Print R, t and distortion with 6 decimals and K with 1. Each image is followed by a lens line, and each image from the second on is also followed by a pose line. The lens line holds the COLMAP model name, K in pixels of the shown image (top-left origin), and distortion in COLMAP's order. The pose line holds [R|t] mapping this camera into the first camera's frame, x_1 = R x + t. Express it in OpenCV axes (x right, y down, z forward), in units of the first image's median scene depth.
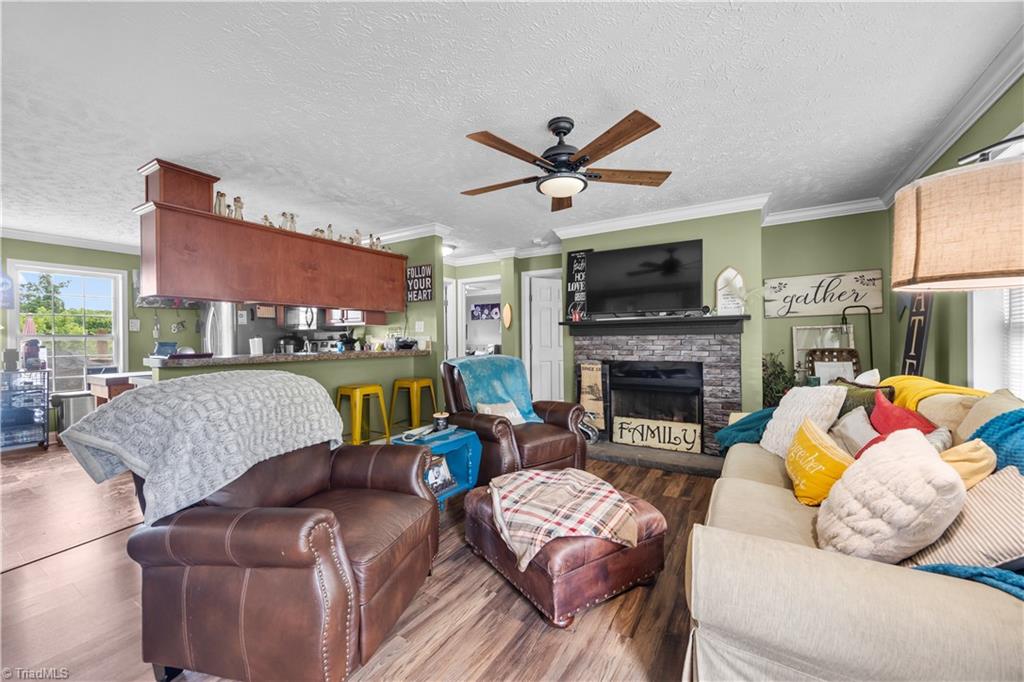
lens RADIAL K [[397.3, 0, 512.0], [0, 397.3, 341.0], [0, 0, 1]] dist [-0.000610, -0.000039]
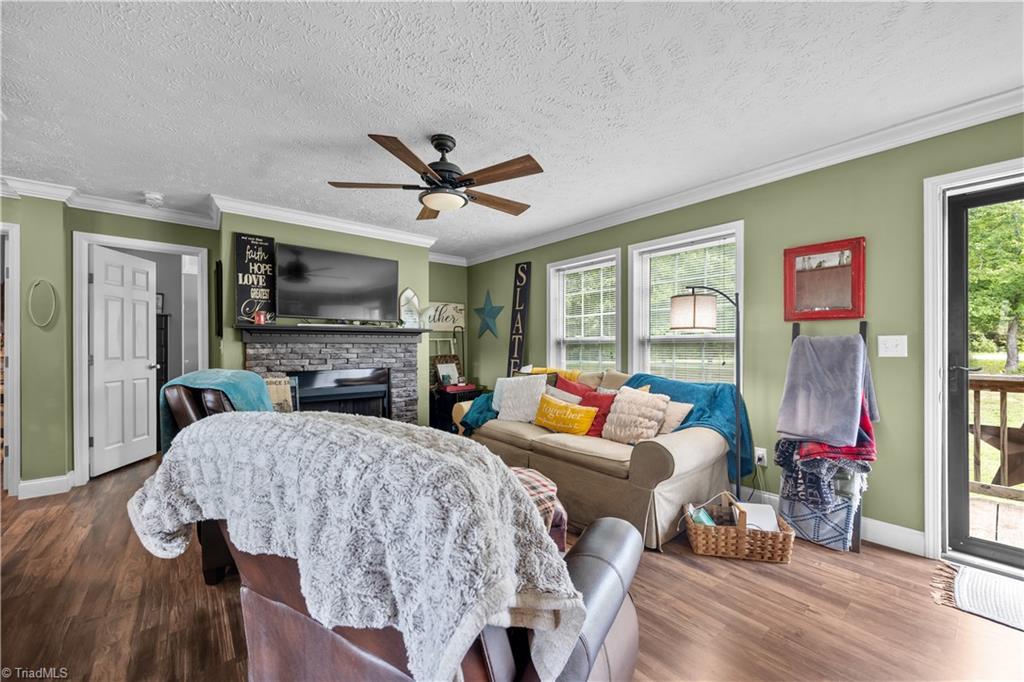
lens RADIAL K [[401.9, 0, 515.2], [0, 401.9, 348.2], [0, 0, 1]] dist [-0.000599, 0.000003]
pose [[0.312208, 0.003915, 0.950006, -0.492853], [0.000653, 0.999990, -0.004336, 0.001985], [-0.950014, 0.001974, 0.312202, 0.295421]]
